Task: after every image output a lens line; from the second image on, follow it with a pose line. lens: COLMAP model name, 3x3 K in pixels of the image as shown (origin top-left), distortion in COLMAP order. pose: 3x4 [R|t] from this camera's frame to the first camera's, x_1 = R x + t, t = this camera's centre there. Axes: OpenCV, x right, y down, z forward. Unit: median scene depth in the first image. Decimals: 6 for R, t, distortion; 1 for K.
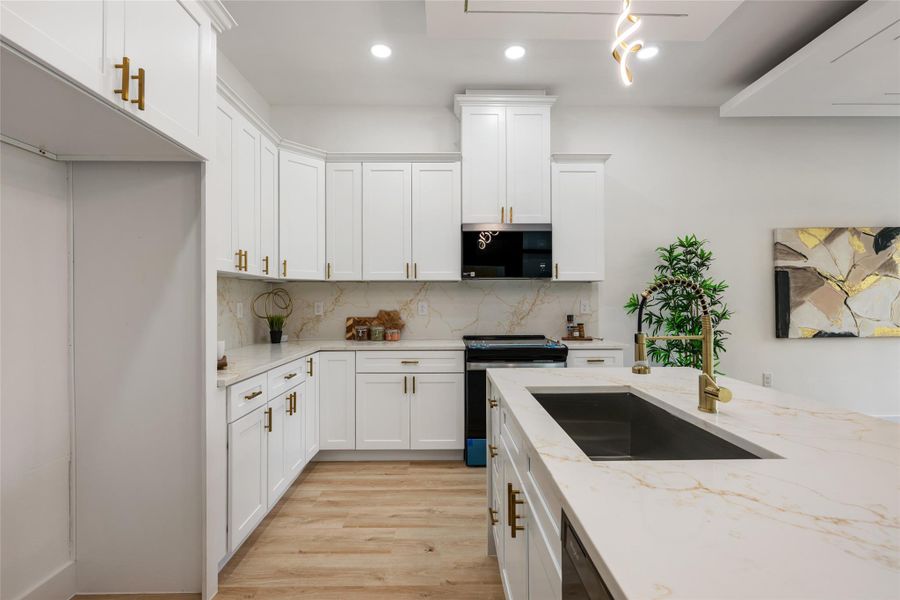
lens RADIAL K [[404.8, 0, 449.5], [0, 404.8, 296.6], [0, 0, 1]] dist [-0.001293, -0.000572]
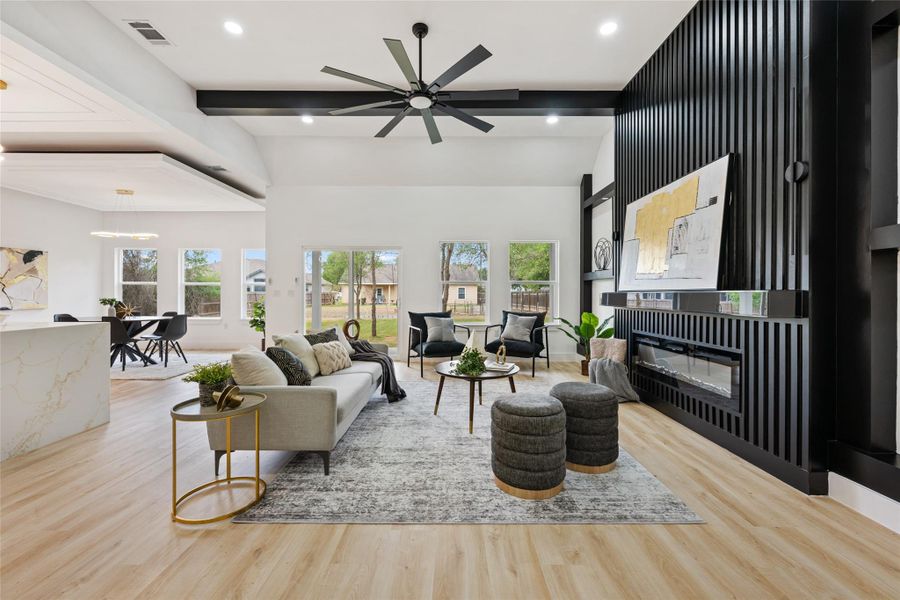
lens RADIAL K [[367.0, 0, 452.9], [0, 367.0, 295.2], [0, 0, 1]] dist [-0.000561, 0.000475]
pose [[0.019469, 0.003050, 0.999806, -0.563473], [-0.008481, 0.999960, -0.002886, 0.023948], [-0.999774, -0.008423, 0.019494, -0.967929]]
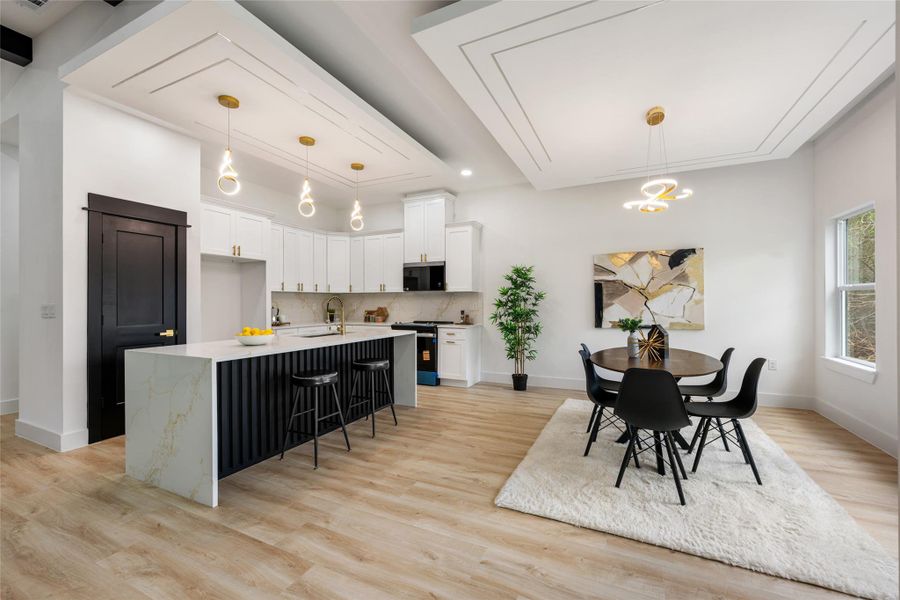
lens RADIAL K [[367.0, 0, 447.7], [0, 367.0, 303.1], [0, 0, 1]] dist [-0.000561, 0.000475]
pose [[0.894734, 0.002303, -0.446594, 0.934355], [0.000907, 0.999975, 0.006974, 0.001148], [0.446599, -0.006644, 0.894710, -0.468546]]
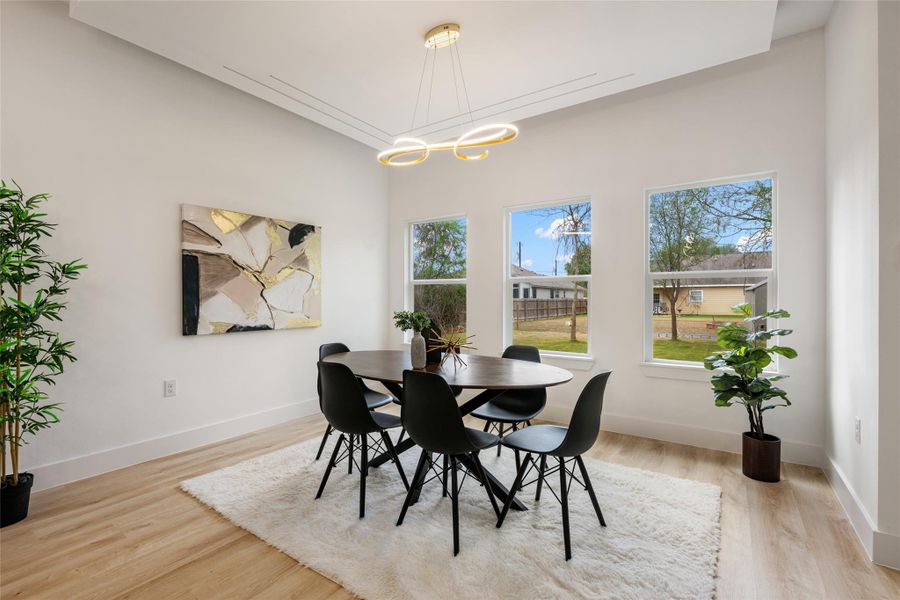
lens RADIAL K [[404.8, 0, 449.7], [0, 404.8, 301.7], [0, 0, 1]] dist [-0.001293, -0.000572]
pose [[0.573314, 0.003857, 0.819327, 0.445246], [-0.008109, 0.999967, 0.000966, 0.027697], [-0.819296, -0.007198, 0.573326, 0.077714]]
